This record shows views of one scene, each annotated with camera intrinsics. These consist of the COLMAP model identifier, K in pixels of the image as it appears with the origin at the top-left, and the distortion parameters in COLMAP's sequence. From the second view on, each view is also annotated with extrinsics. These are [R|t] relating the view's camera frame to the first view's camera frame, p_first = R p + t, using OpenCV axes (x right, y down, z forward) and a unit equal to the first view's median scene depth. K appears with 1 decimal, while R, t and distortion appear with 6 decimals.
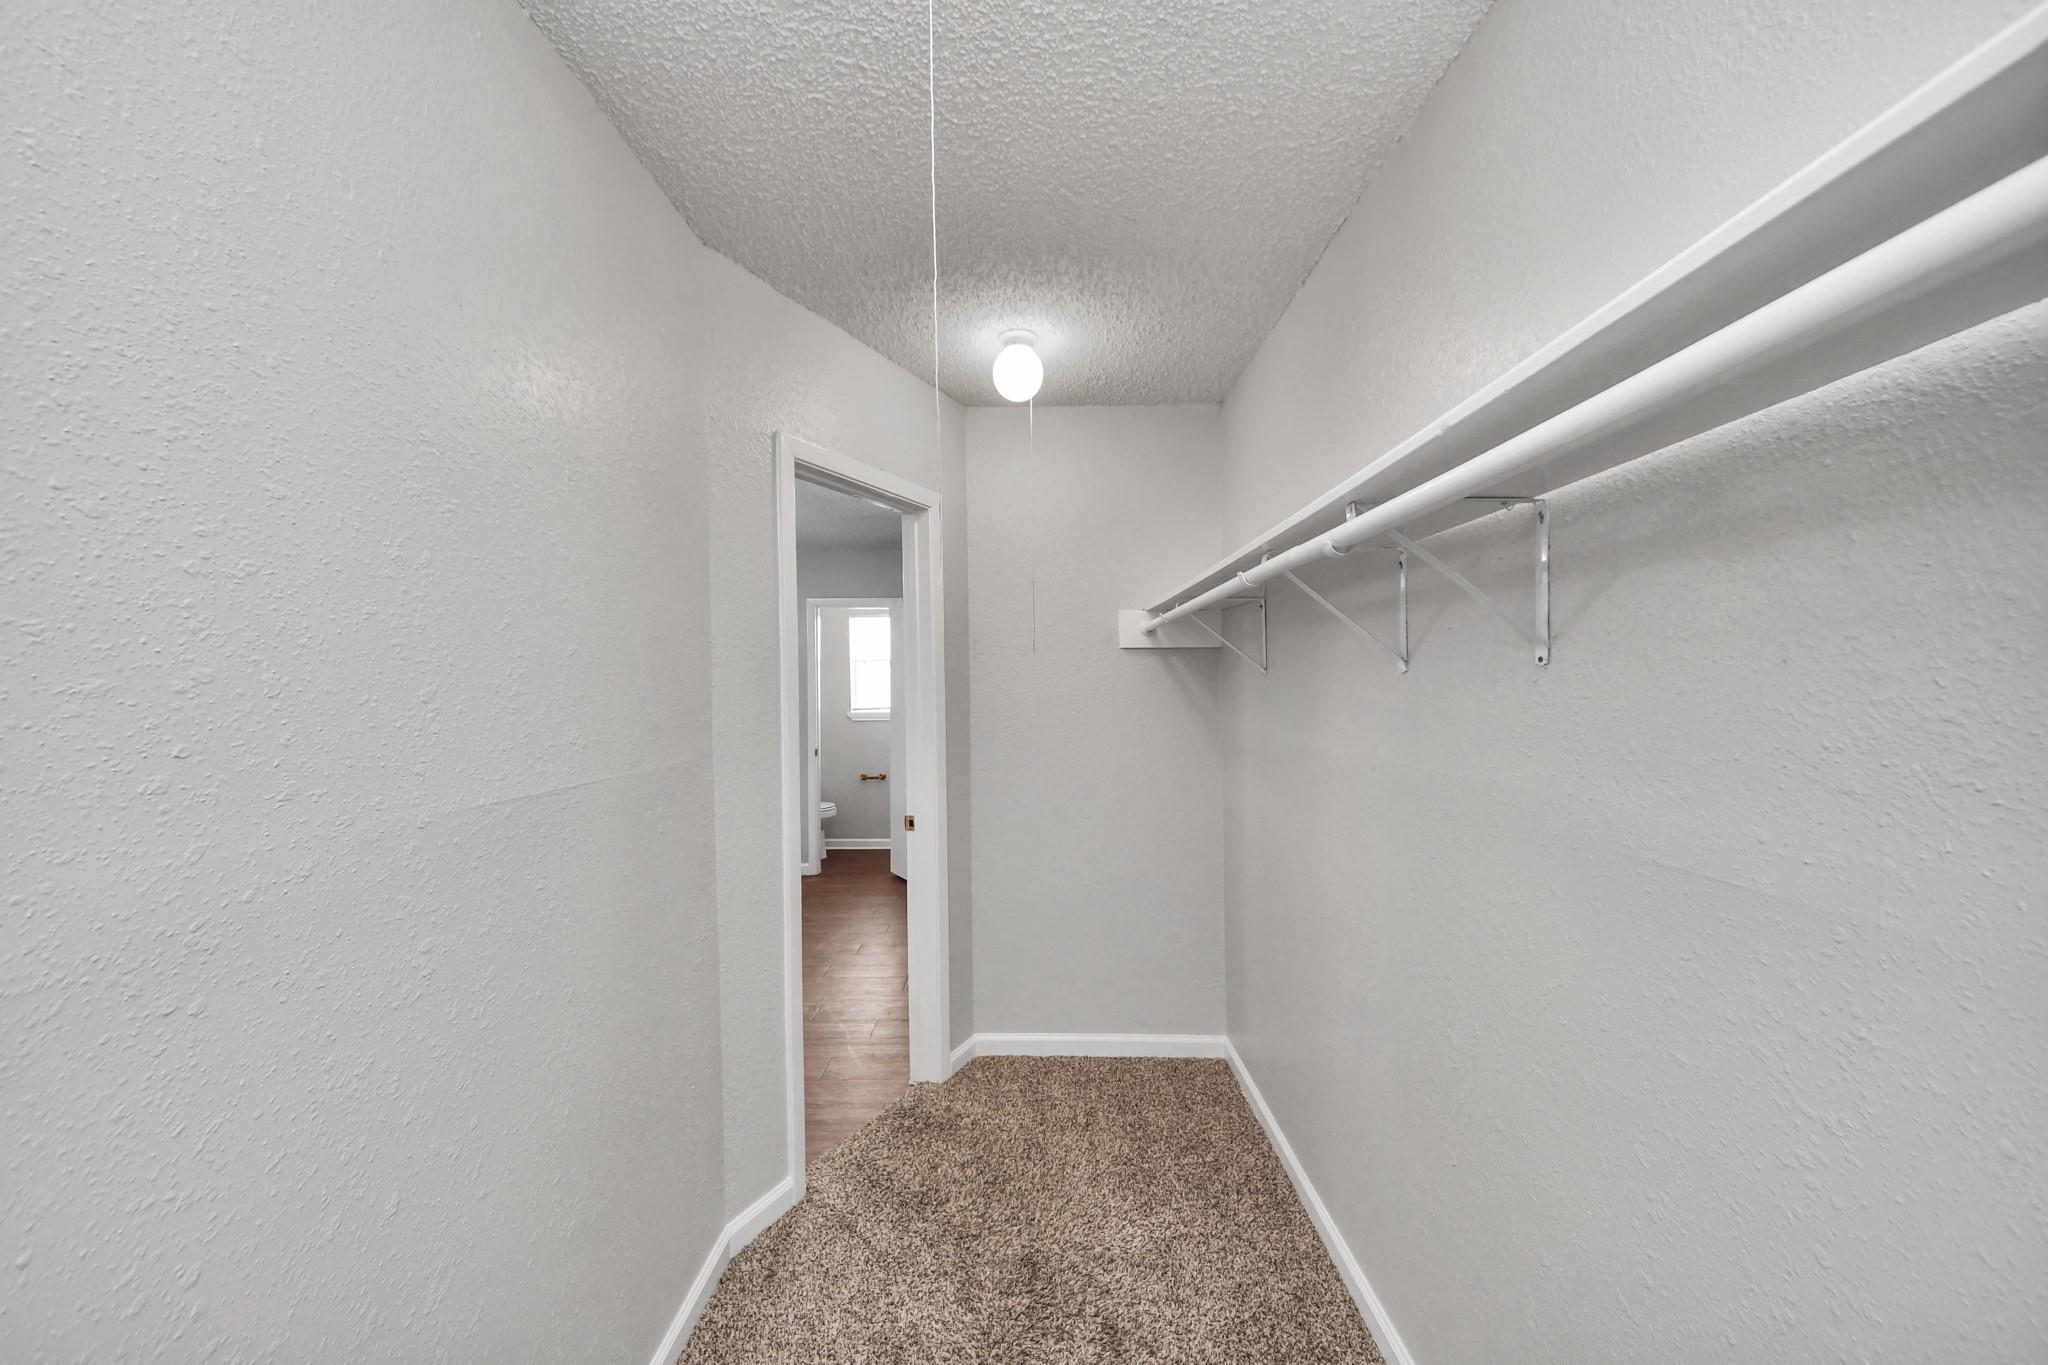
lens RADIAL K [[763.7, 0, 1014.7], [0, 763.7, 700.4], [0, 0, 1]] dist [0.094130, -0.041501]
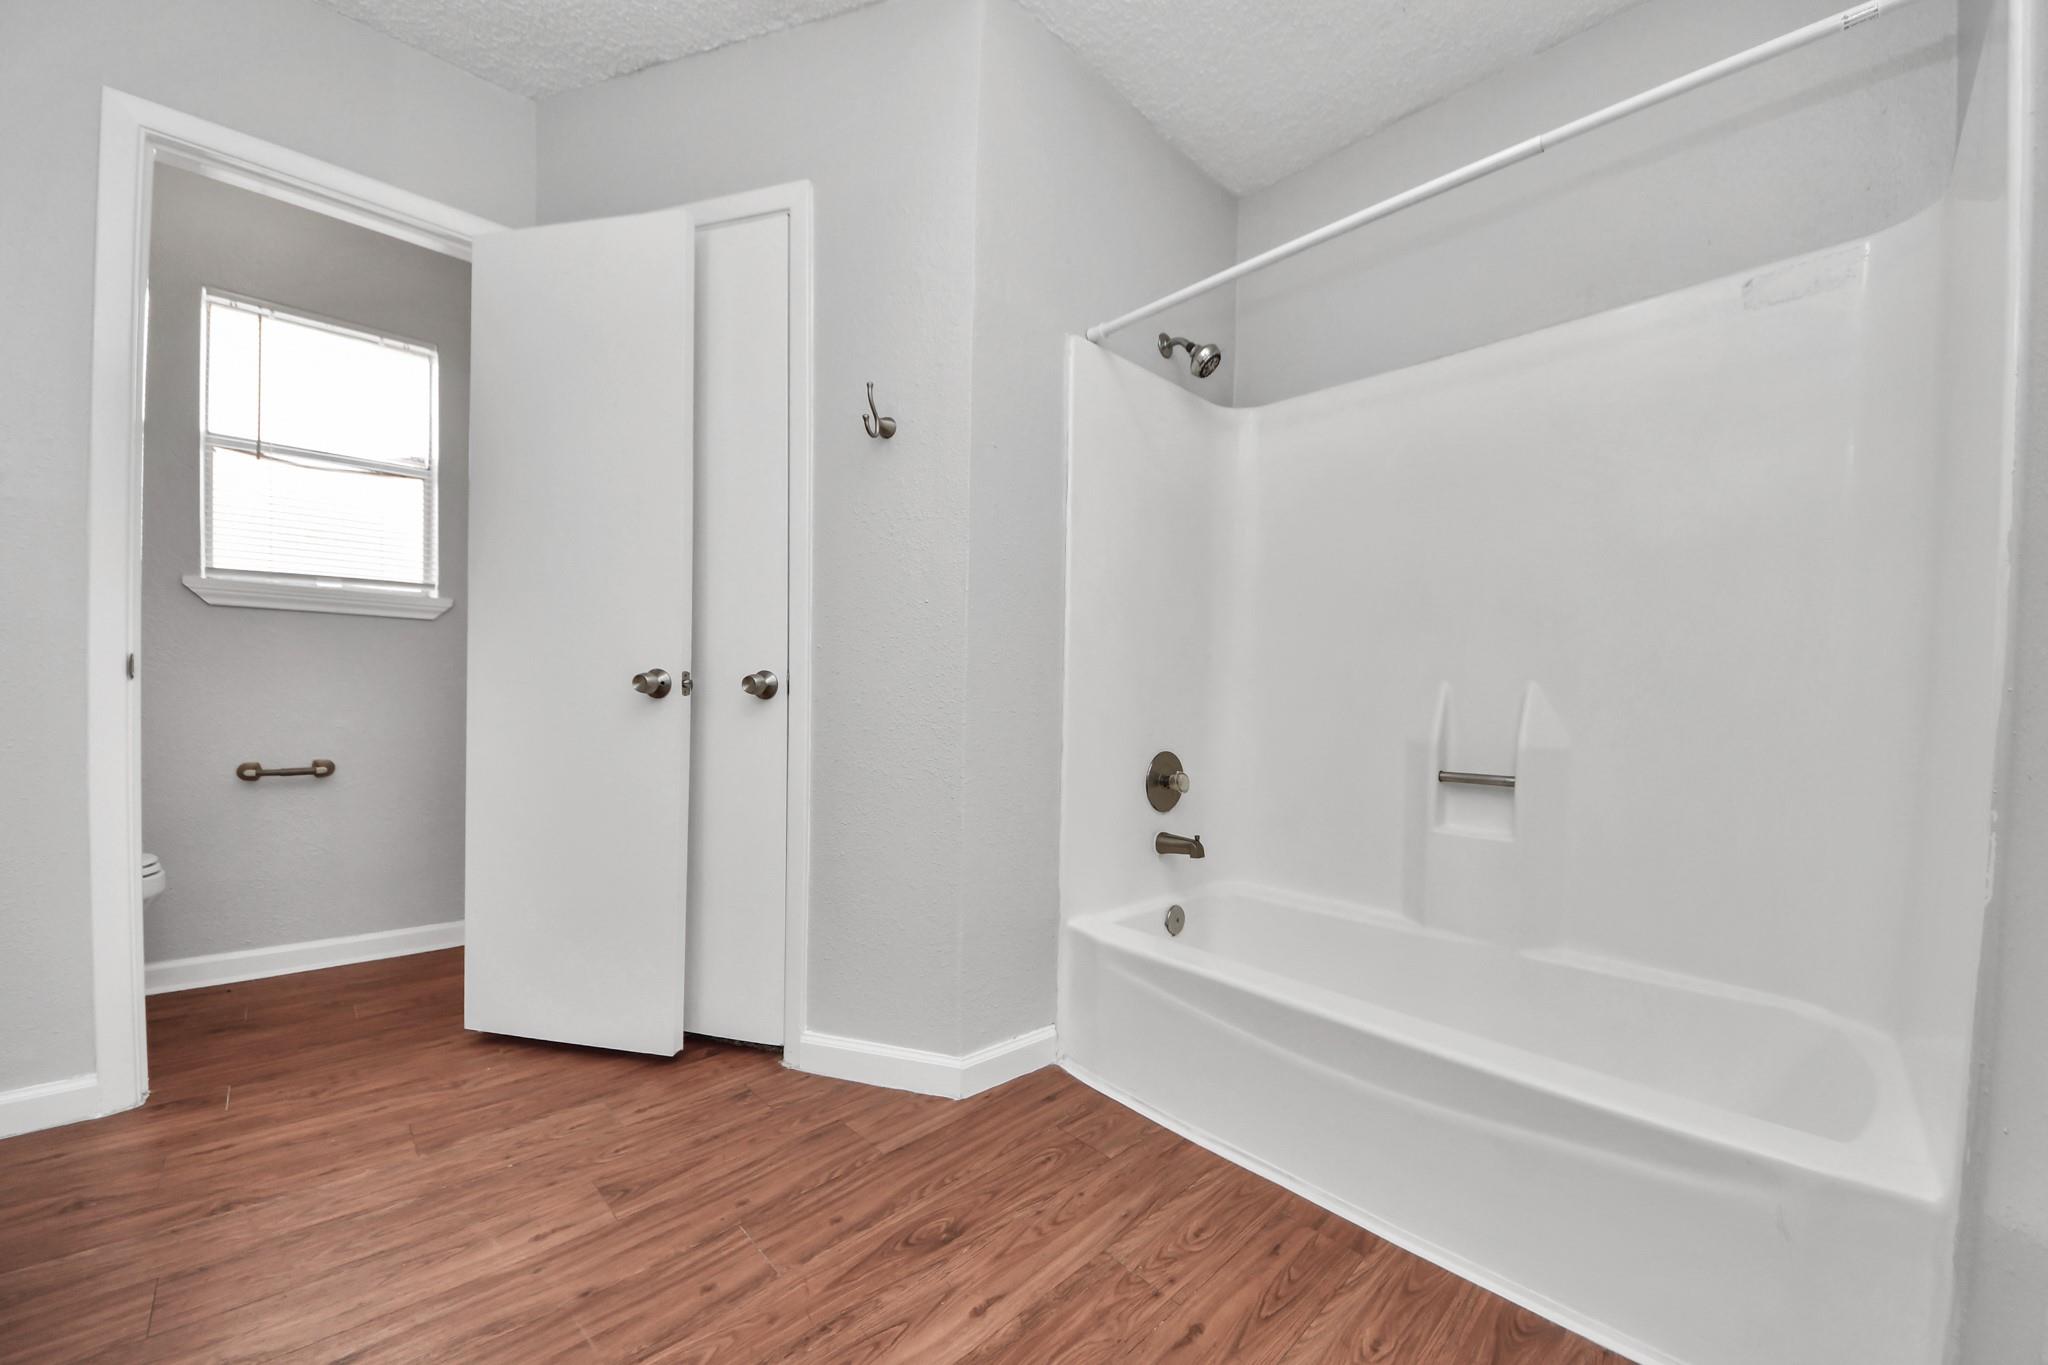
lens RADIAL K [[763.7, 0, 1014.7], [0, 763.7, 700.4], [0, 0, 1]] dist [0.094130, -0.041501]
pose [[0.703654, 0.012854, 0.710427, -0.218824], [-0.012470, 0.999906, -0.005741, 0.068099], [-0.710434, -0.004820, 0.703748, 0.519220]]
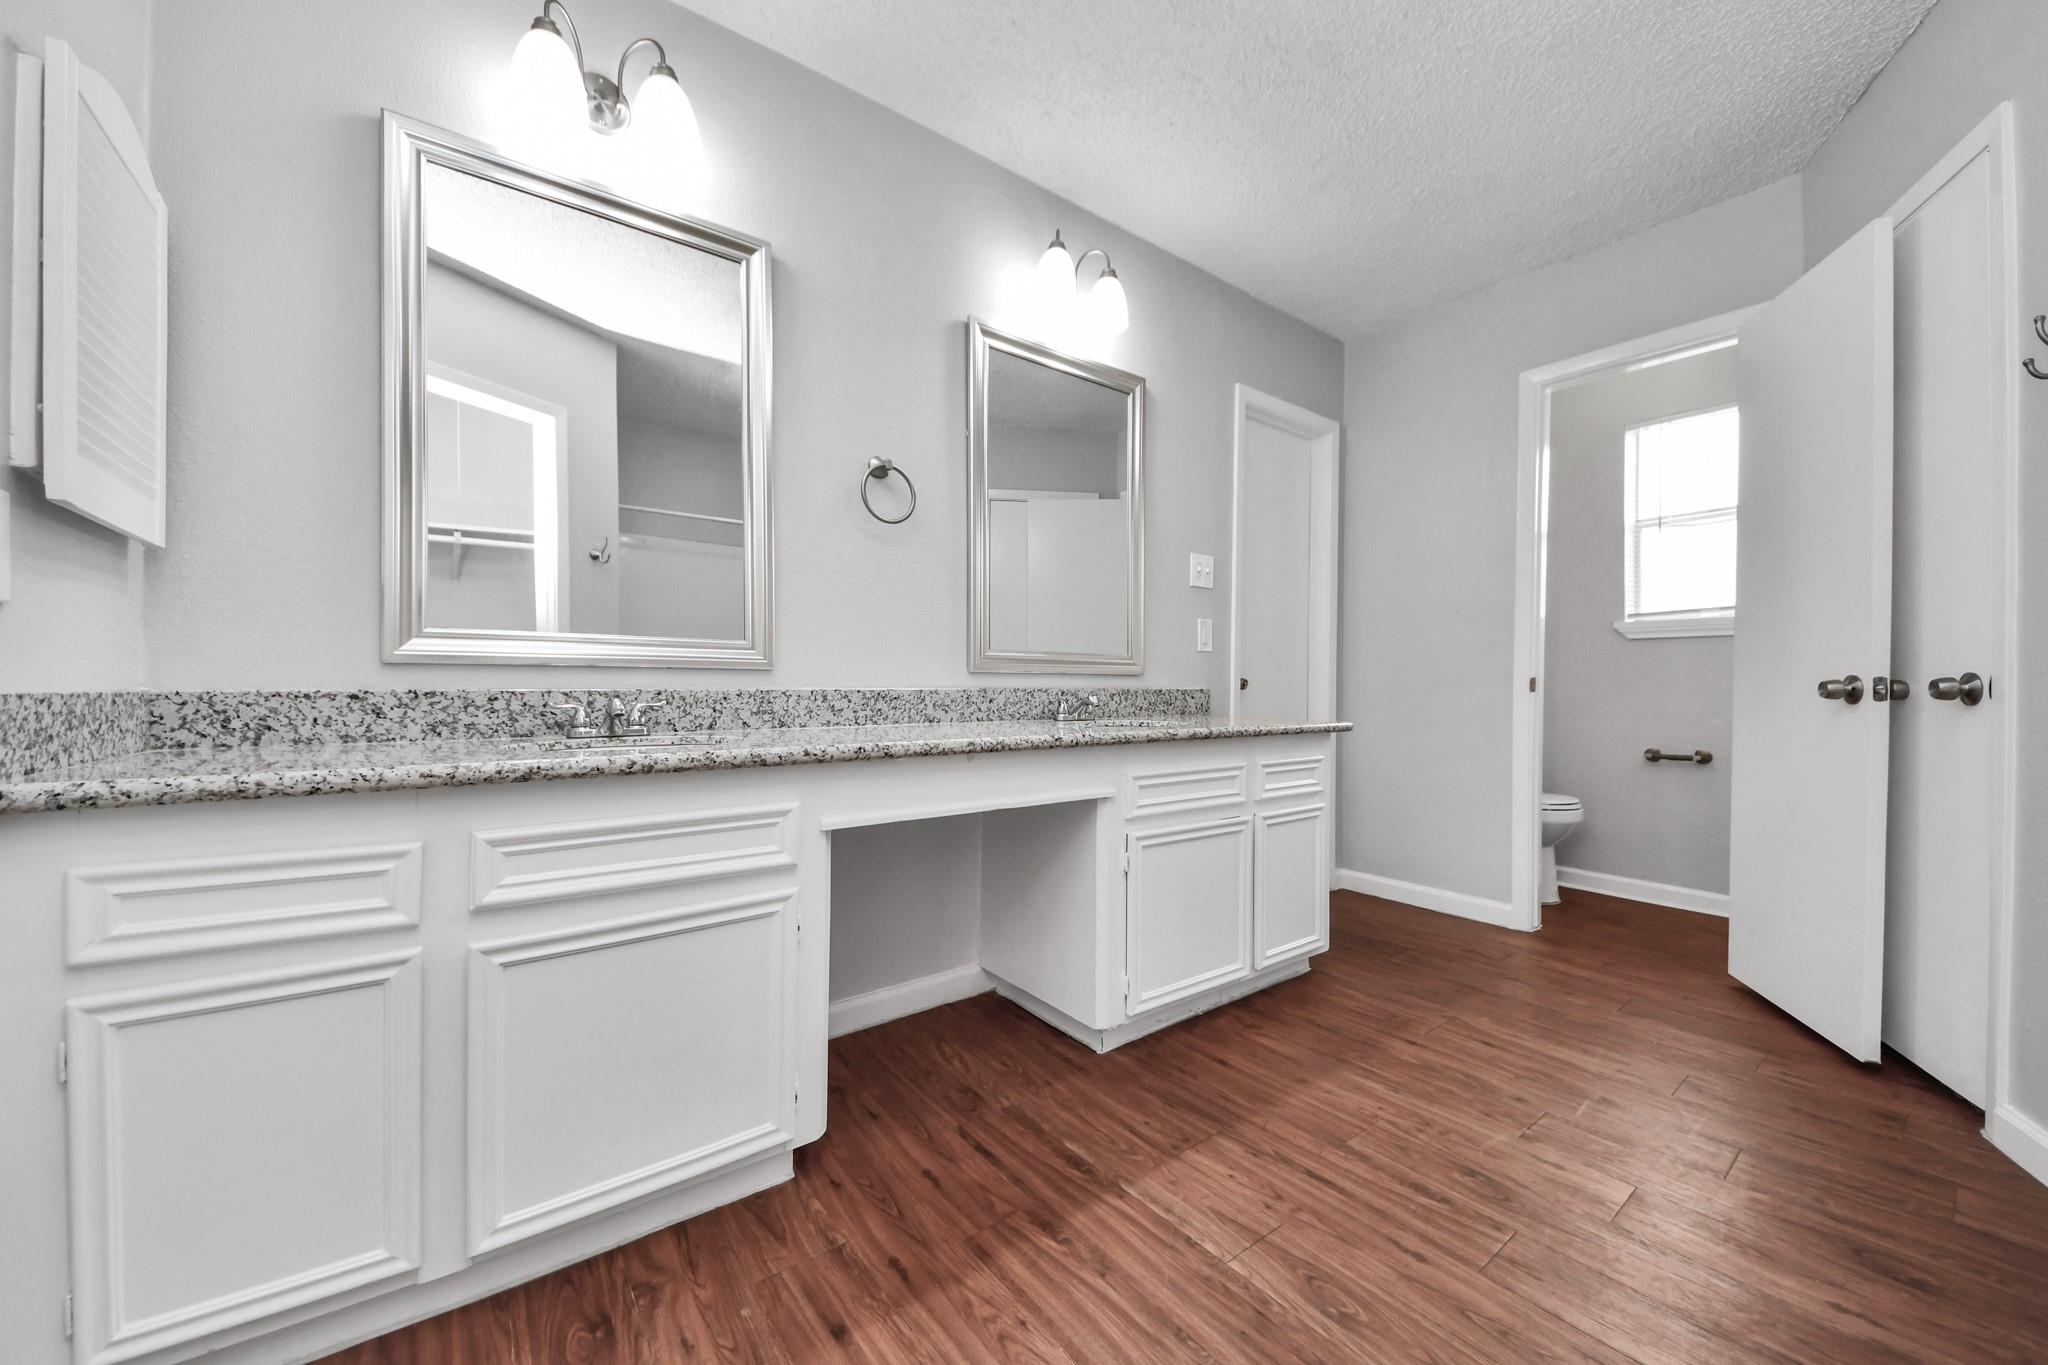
lens RADIAL K [[763.7, 0, 1014.7], [0, 763.7, 700.4], [0, 0, 1]] dist [0.094130, -0.041501]
pose [[0.638409, 0.021510, -0.769397, -0.069632], [-0.014798, 0.999768, 0.015671, 0.065653], [0.769555, 0.001381, 0.638579, 0.379419]]
